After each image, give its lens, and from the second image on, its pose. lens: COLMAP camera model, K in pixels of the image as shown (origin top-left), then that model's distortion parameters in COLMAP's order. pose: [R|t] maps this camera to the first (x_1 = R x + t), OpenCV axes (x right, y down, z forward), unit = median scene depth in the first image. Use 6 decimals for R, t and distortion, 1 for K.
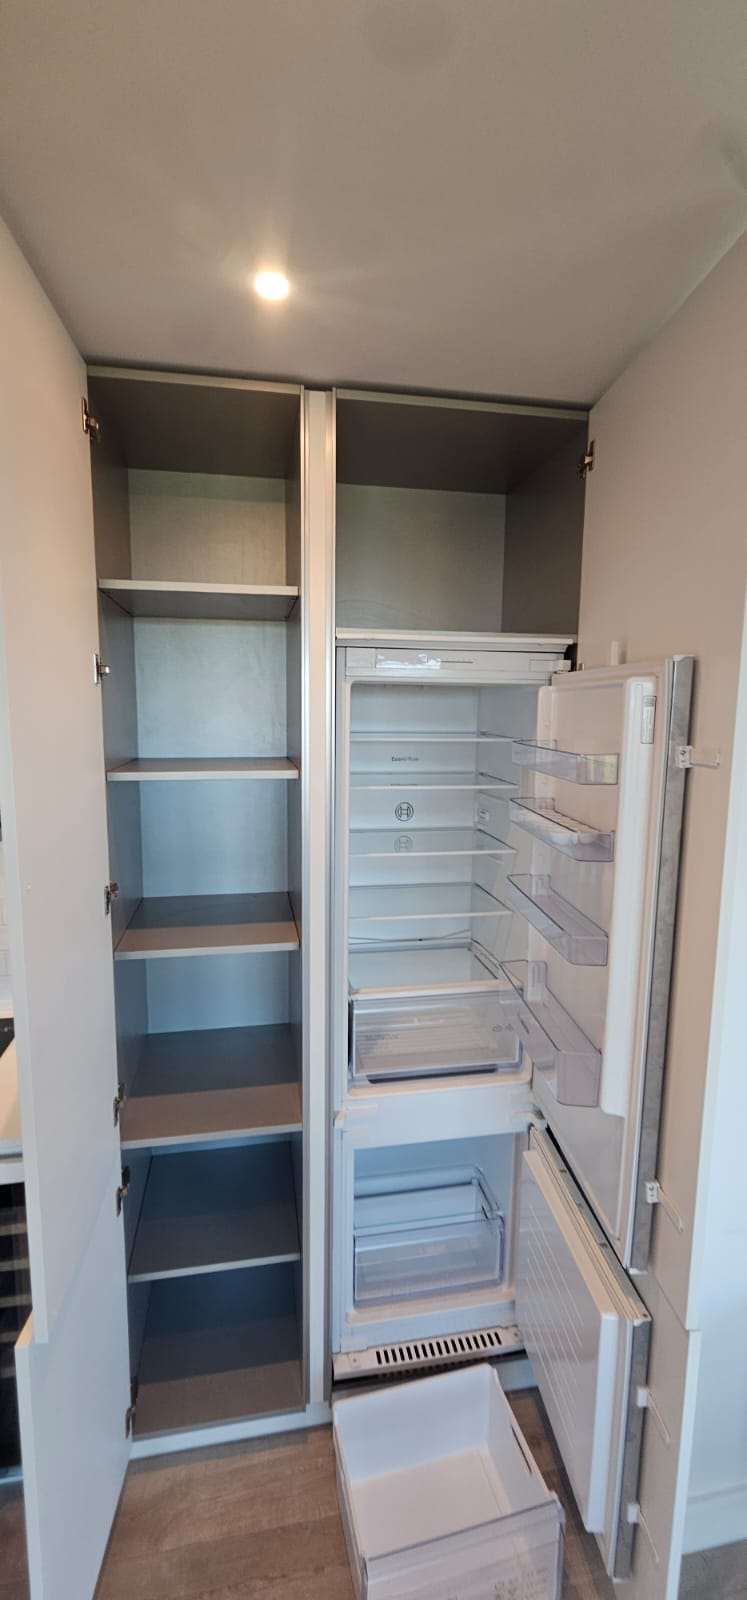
lens RADIAL K [[652.9, 0, 370.8], [0, 652.9, 798.4], [0, 0, 1]] dist [-0.000814, -0.000758]
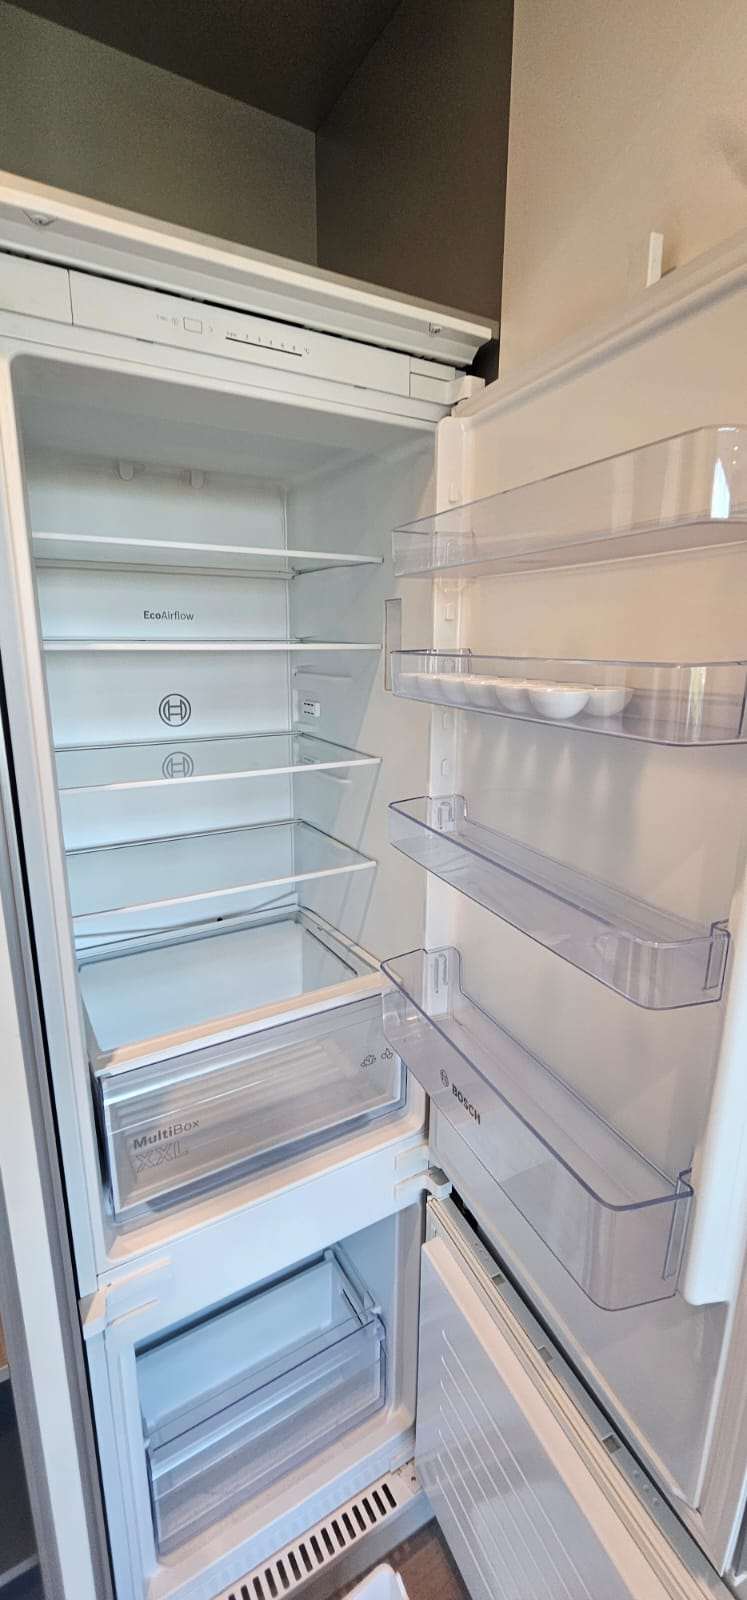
lens RADIAL K [[652.9, 0, 368.7], [0, 652.9, 795.9], [0, 0, 1]] dist [-0.000814, -0.000758]
pose [[0.940932, -0.085414, 0.327646, 0.019651], [0.050372, 0.992203, 0.113999, 0.046518], [-0.334829, -0.090761, 0.937898, 0.460396]]
